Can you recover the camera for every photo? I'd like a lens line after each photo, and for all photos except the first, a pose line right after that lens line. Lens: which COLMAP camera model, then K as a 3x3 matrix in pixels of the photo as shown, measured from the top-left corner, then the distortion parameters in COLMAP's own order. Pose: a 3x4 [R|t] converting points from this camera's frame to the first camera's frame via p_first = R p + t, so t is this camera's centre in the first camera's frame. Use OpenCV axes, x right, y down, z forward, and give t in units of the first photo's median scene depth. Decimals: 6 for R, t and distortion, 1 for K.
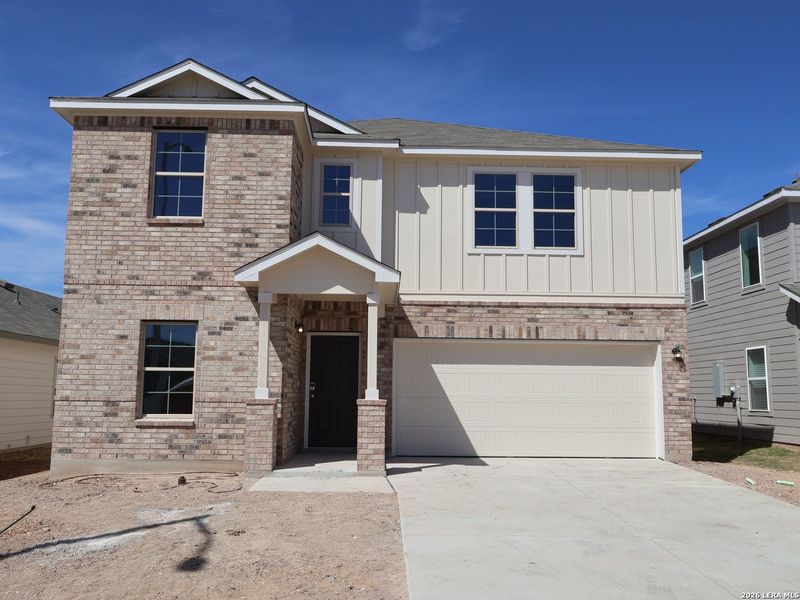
lens RADIAL K [[707.6, 0, 400.0], [0, 707.6, 300.0], [0, 0, 1]] dist [0.000205, -0.000074]
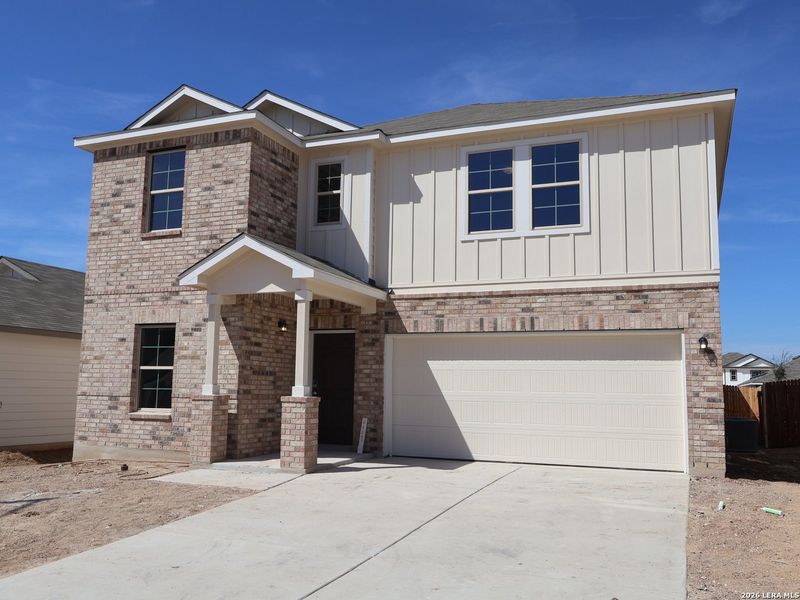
lens RADIAL K [[707.6, 0, 400.0], [0, 707.6, 300.0], [0, 0, 1]] dist [0.000205, -0.000074]
pose [[0.913437, -0.046674, -0.404296, 0.406755], [0.046667, 0.998862, -0.009879, 0.017545], [0.404297, -0.009843, 0.914575, 0.121196]]
